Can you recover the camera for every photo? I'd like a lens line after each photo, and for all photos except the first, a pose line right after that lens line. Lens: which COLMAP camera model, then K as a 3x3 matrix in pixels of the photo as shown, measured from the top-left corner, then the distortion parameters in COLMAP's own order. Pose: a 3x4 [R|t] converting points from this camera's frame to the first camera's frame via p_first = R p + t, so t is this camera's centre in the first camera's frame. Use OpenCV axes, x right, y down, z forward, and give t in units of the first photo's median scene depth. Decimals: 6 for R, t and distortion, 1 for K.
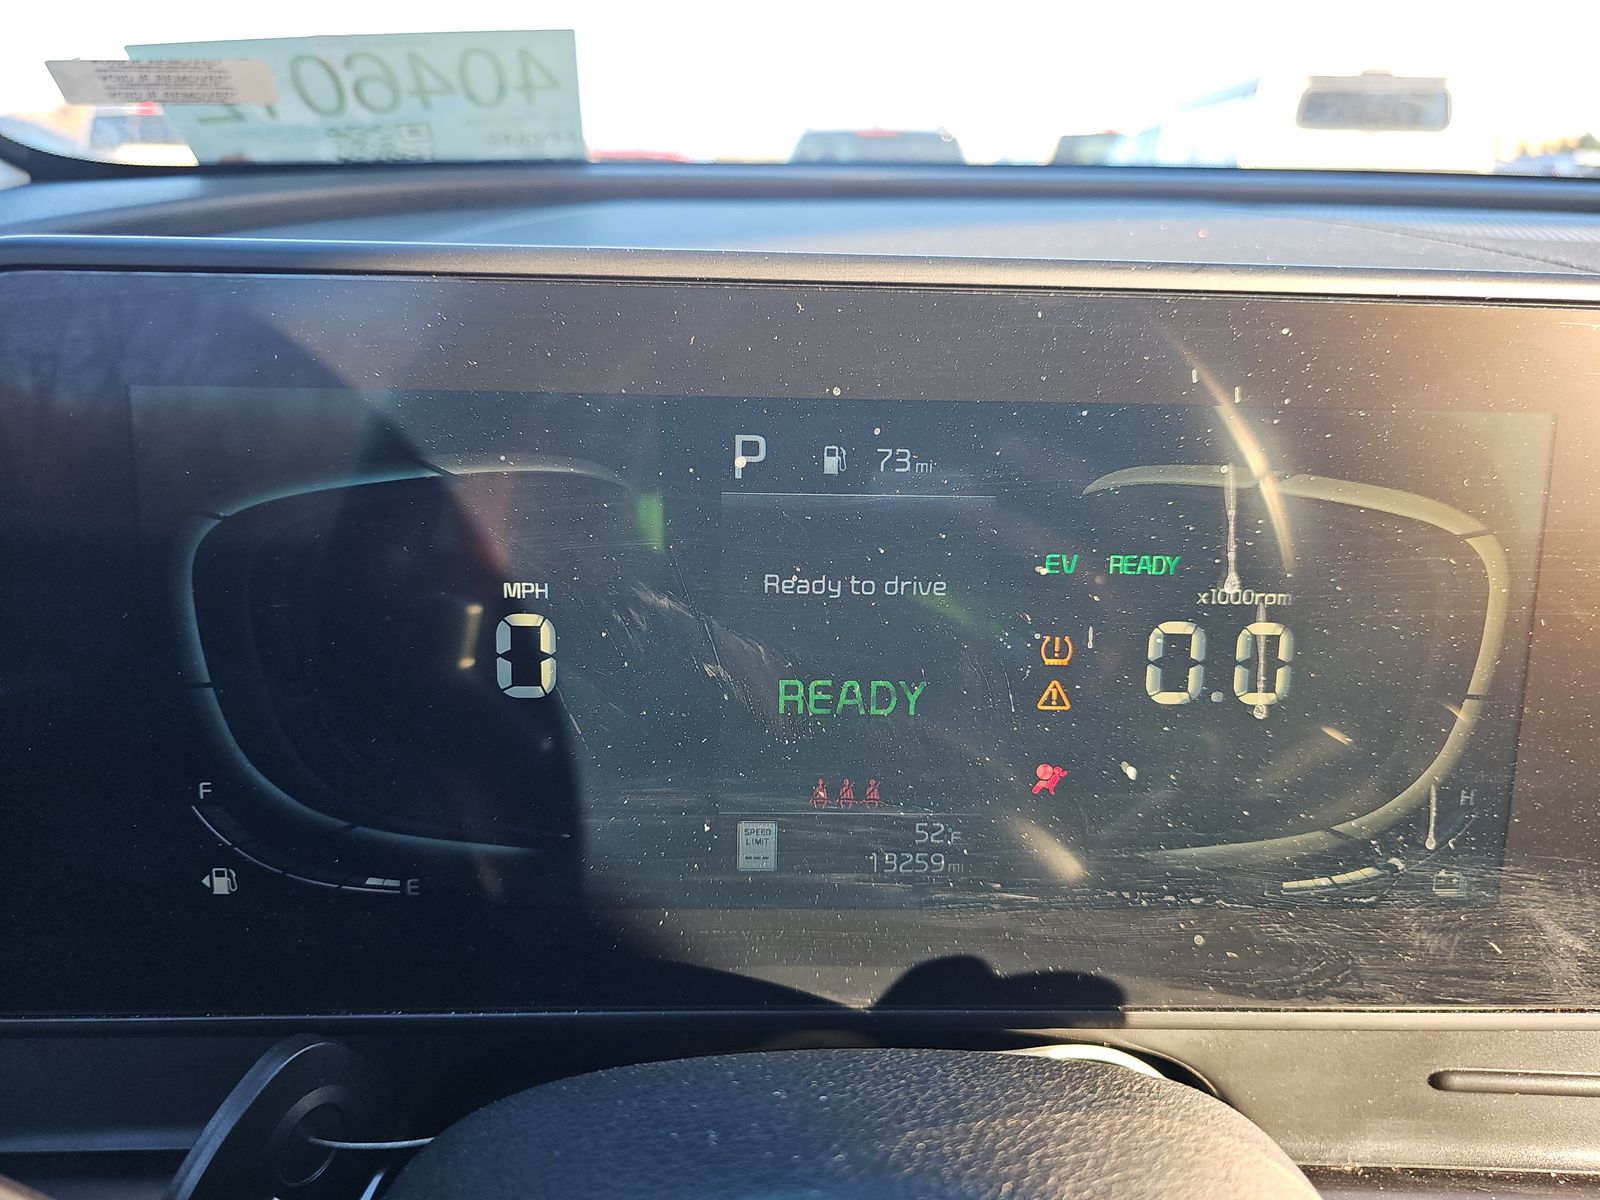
lens RADIAL K [[1064.7, 0, 849.7], [0, 1064.7, 601.8], [0, 0, 1]] dist [0.035559, -0.033684]
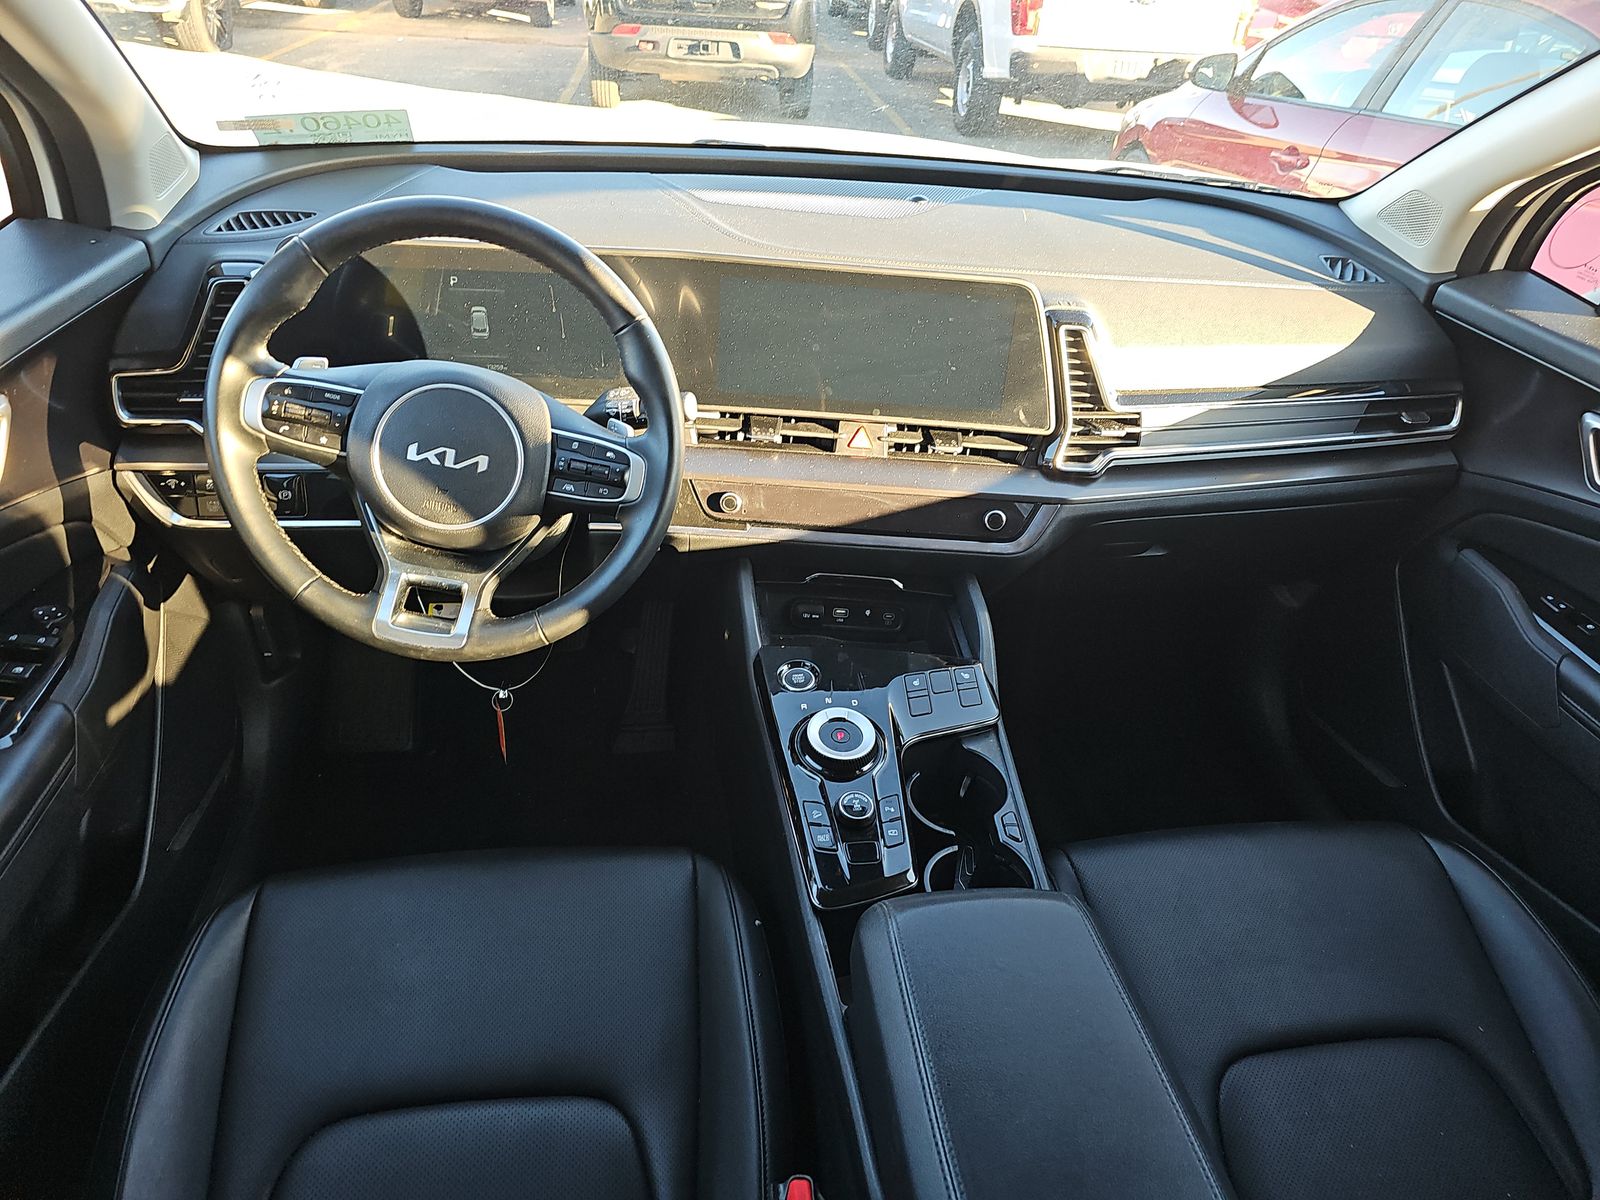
lens RADIAL K [[1064.7, 0, 849.7], [0, 1064.7, 601.8], [0, 0, 1]] dist [0.035559, -0.033684]
pose [[0.993593, -0.014085, 0.112137, 0.555407], [-0.010568, 0.976278, 0.216261, 0.105608], [-0.112523, -0.216060, 0.969875, -2.100807]]
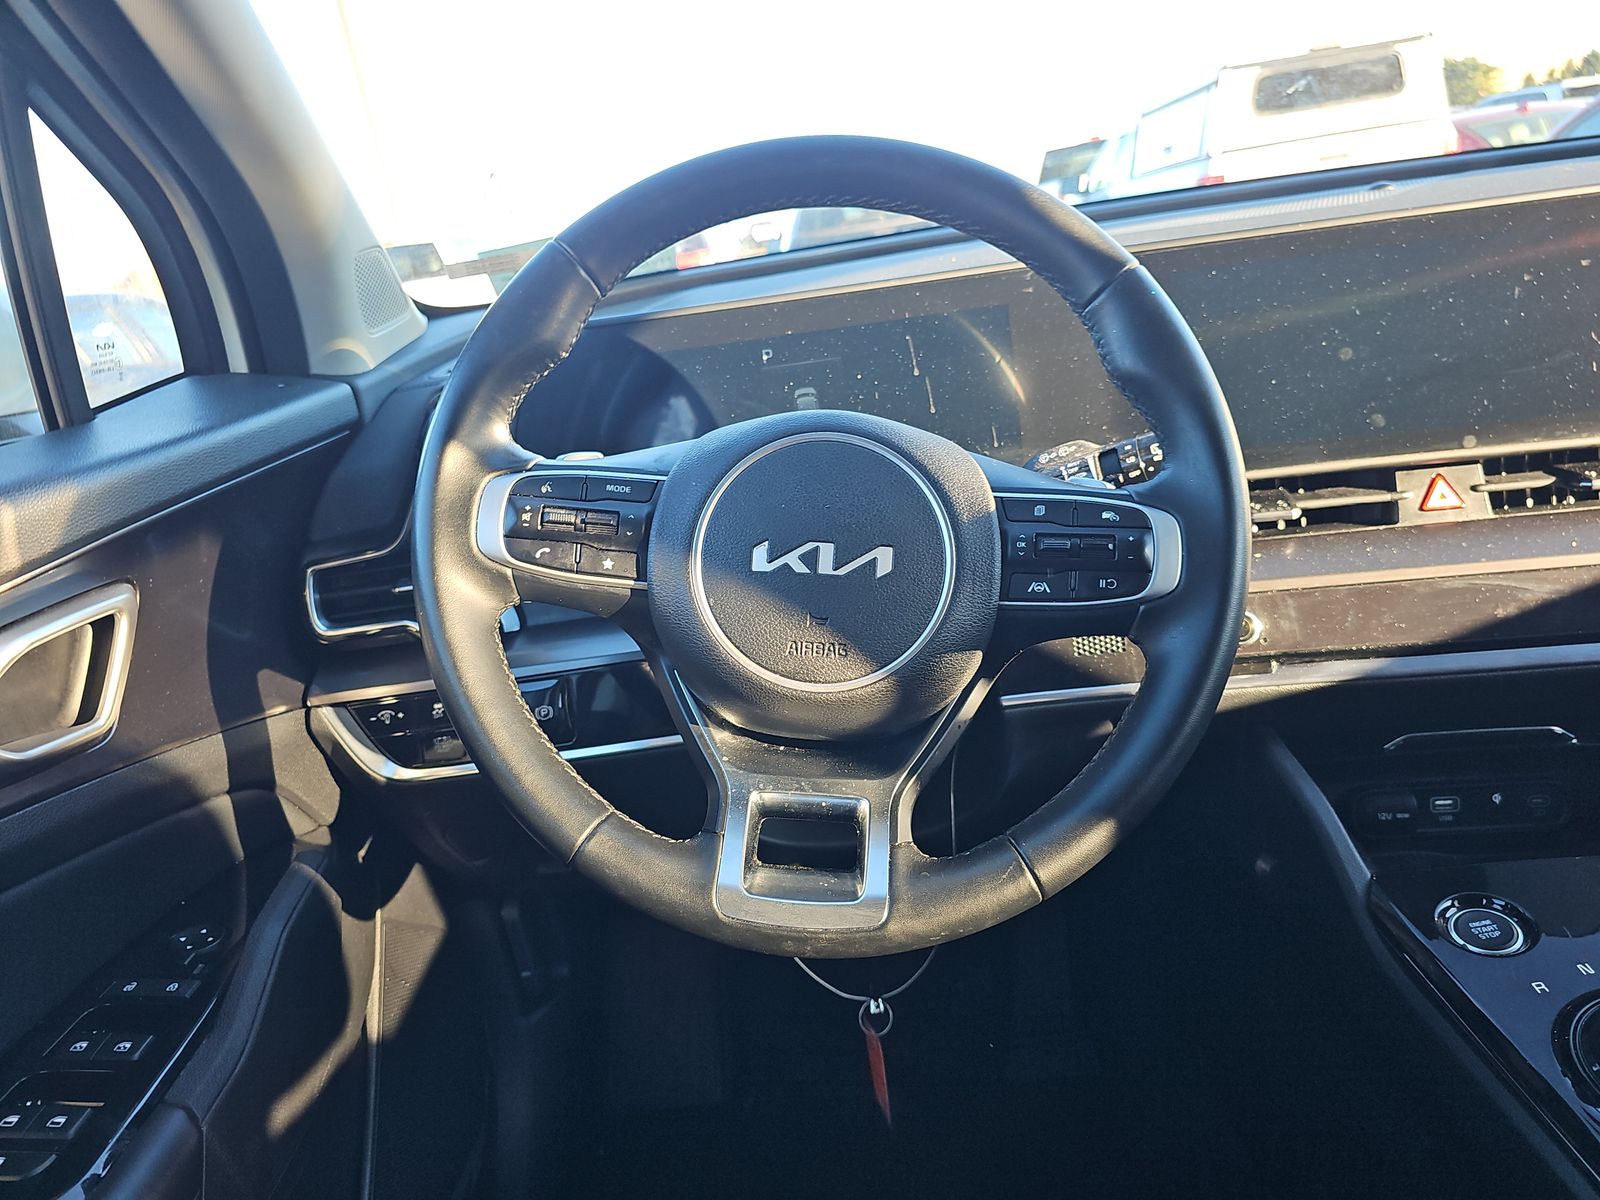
lens RADIAL K [[1064.7, 0, 849.7], [0, 1064.7, 601.8], [0, 0, 1]] dist [0.035559, -0.033684]
pose [[0.987672, -0.142771, -0.064193, 0.124435], [0.140458, 0.989309, -0.039229, 0.372870], [0.069107, 0.029729, 0.997166, -1.077552]]
